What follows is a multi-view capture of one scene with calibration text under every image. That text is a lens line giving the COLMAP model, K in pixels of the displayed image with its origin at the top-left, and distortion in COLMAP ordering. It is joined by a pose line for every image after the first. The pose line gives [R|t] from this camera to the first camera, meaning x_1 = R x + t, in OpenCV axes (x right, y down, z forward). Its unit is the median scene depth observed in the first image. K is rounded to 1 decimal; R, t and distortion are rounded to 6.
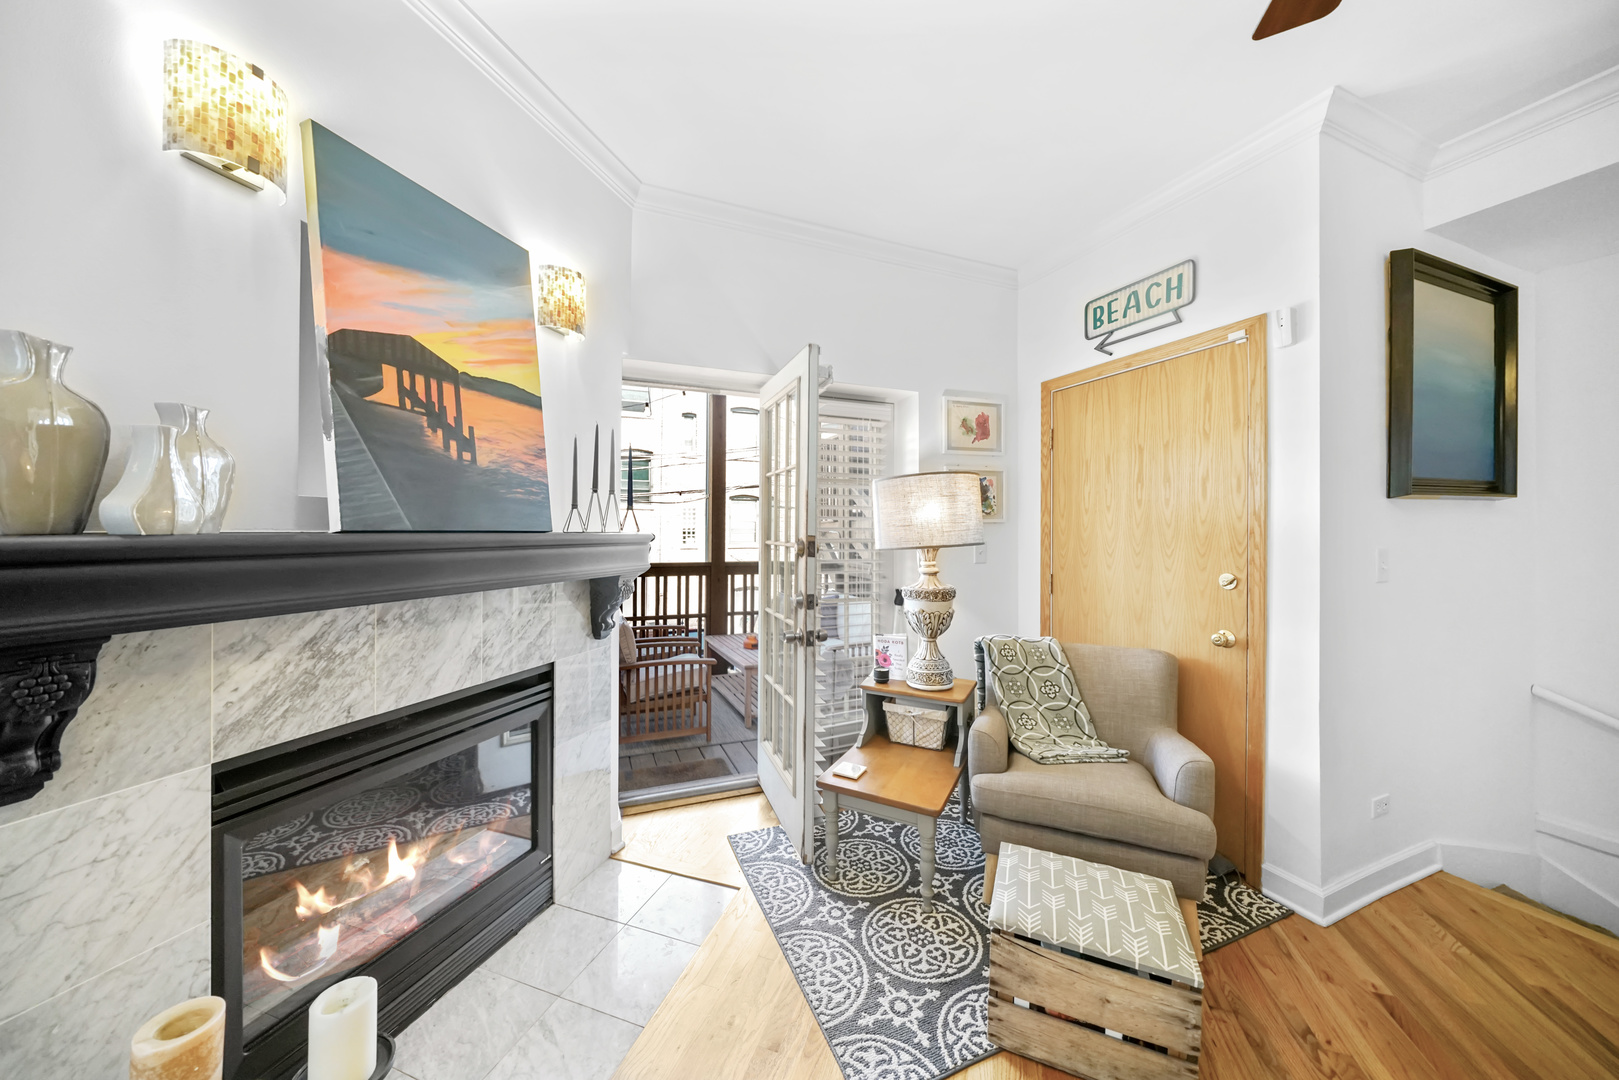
lens RADIAL K [[554.0, 0, 797.4], [0, 554.0, 531.7], [0, 0, 1]] dist [0.003202, 0.000129]
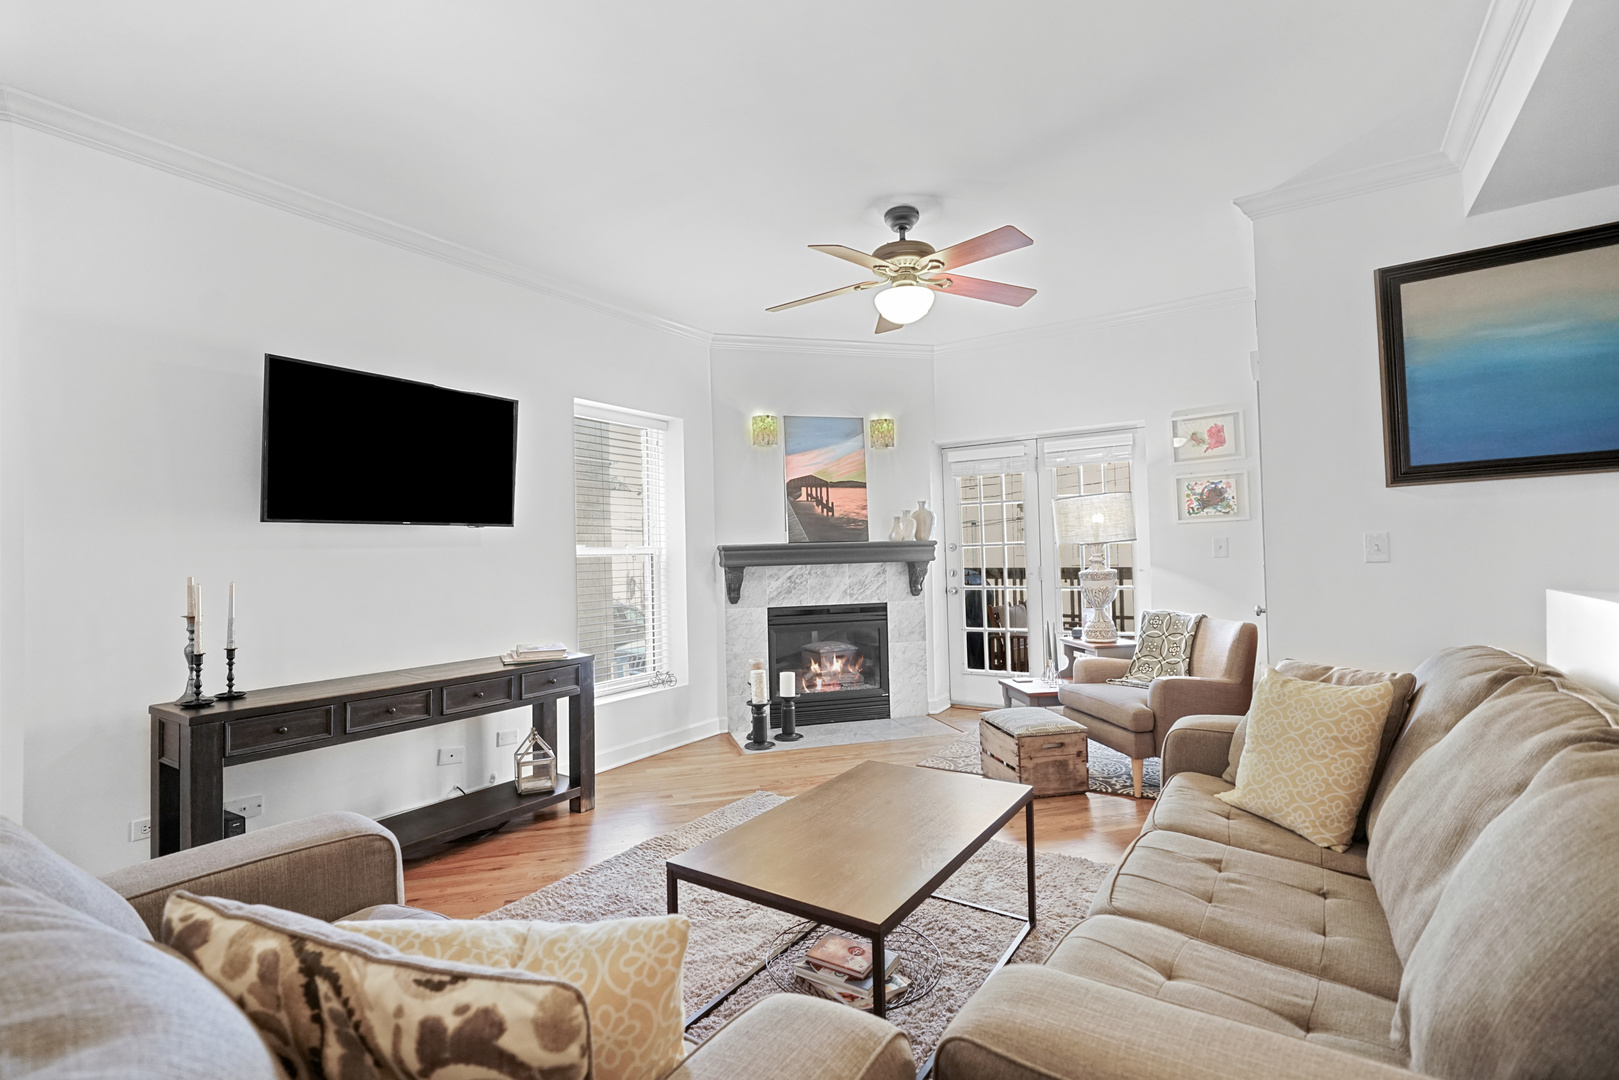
lens RADIAL K [[734.8, 0, 792.8], [0, 734.8, 539.4], [0, 0, 1]] dist [0.002344, 0.000008]
pose [[0.563395, -0.033640, -0.825502, 1.693413], [0.027355, 0.999382, -0.022056, 0.047344], [0.825734, -0.010156, 0.563968, -0.877009]]
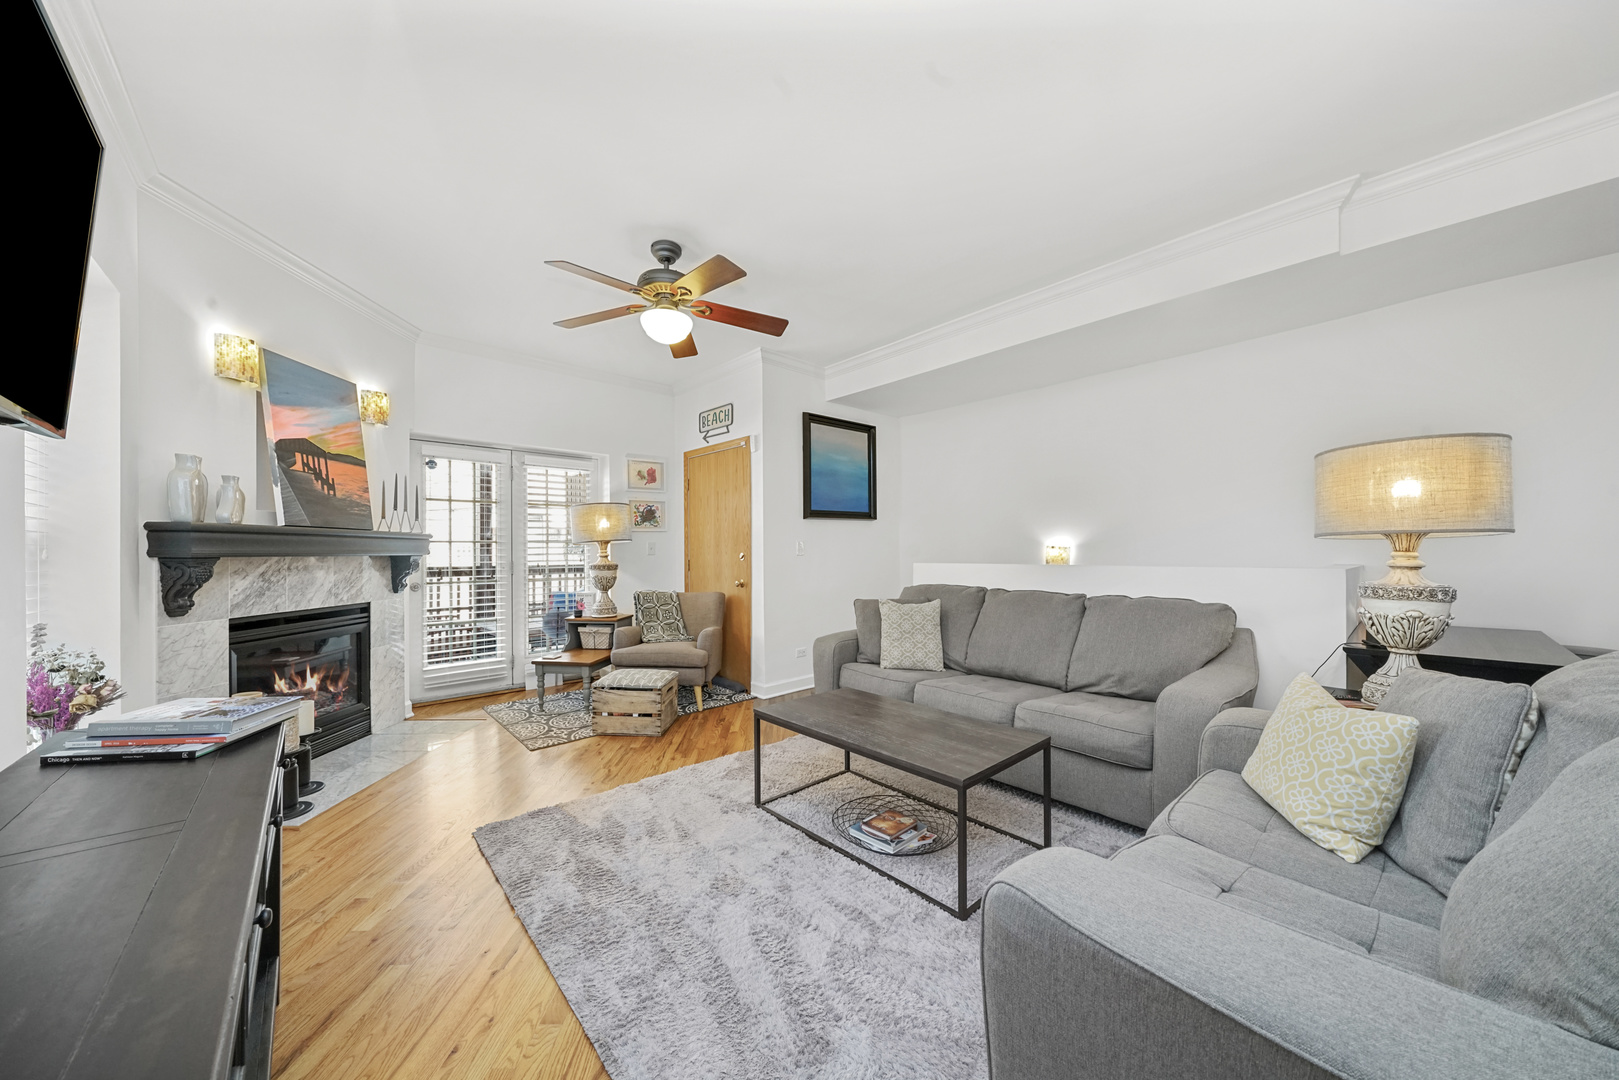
lens RADIAL K [[554.0, 0, 794.9], [0, 554.0, 554.8], [0, 0, 1]] dist [0.003202, 0.000129]
pose [[0.941652, -0.007890, 0.336497, 0.270200], [0.005428, 0.999951, 0.008258, 0.071922], [-0.336545, -0.005949, 0.941648, -1.215139]]
